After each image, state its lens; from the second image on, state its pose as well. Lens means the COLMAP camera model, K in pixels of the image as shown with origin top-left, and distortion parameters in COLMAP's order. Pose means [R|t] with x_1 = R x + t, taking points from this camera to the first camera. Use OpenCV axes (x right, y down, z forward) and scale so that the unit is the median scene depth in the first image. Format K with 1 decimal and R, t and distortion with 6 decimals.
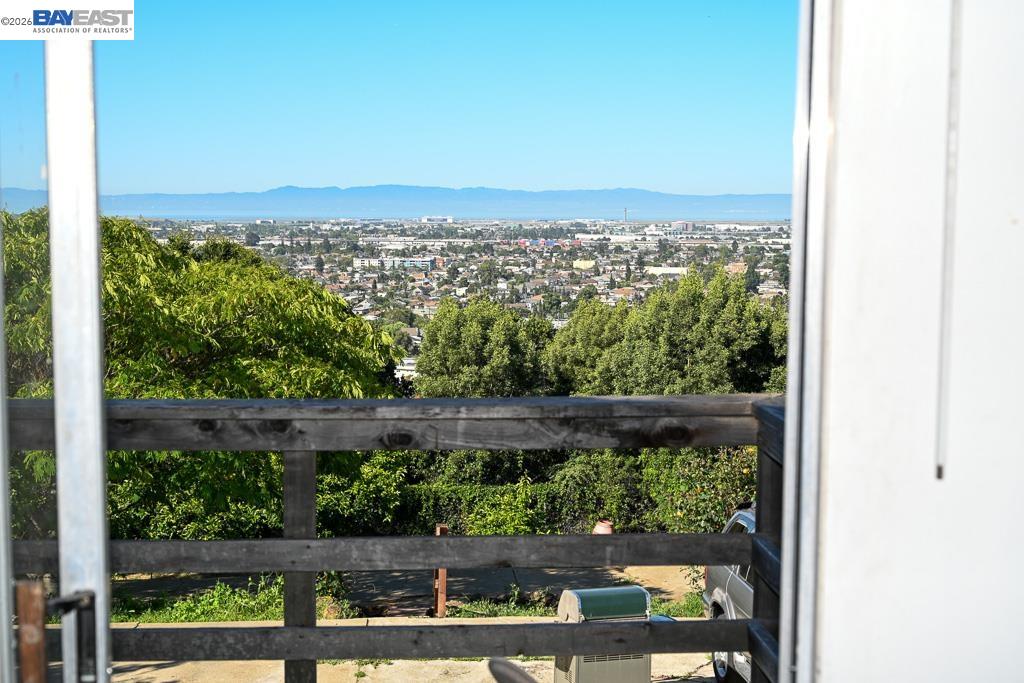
lens RADIAL K [[1420.3, 0, 511.2], [0, 1420.3, 340.6], [0, 0, 1]] dist [-0.010928, 0.000000]
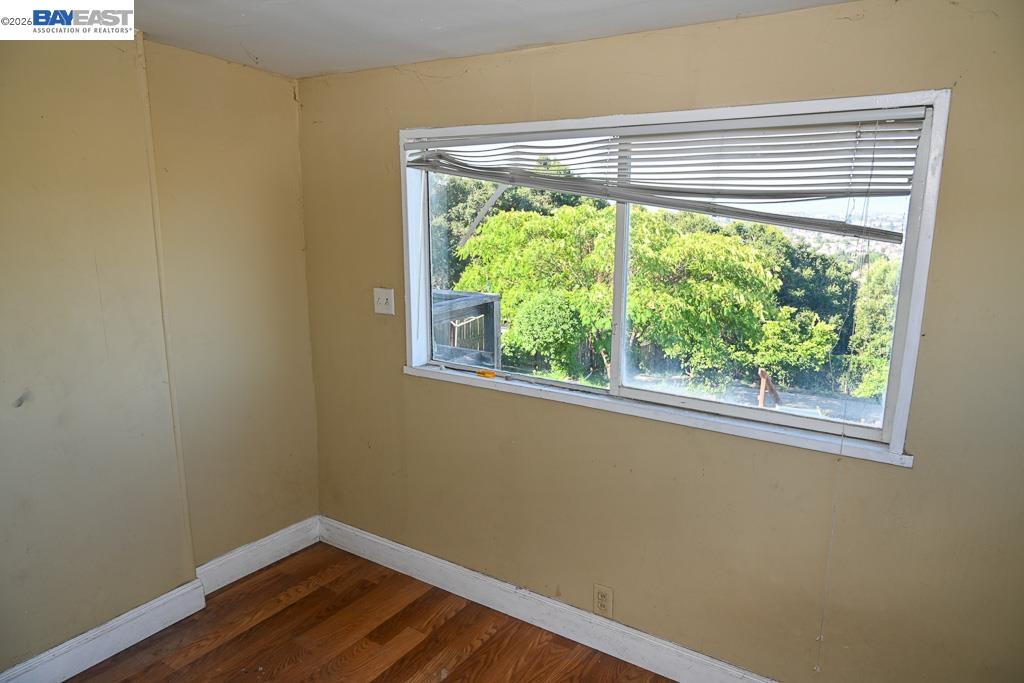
lens RADIAL K [[683.6, 0, 519.5], [0, 683.6, 339.0], [0, 0, 1]] dist [-0.006455, 0.000317]
pose [[0.810601, 0.115051, -0.574186, 0.127056], [-0.056763, 0.991330, 0.118501, -0.003544], [0.582842, -0.063465, 0.810103, 0.014280]]
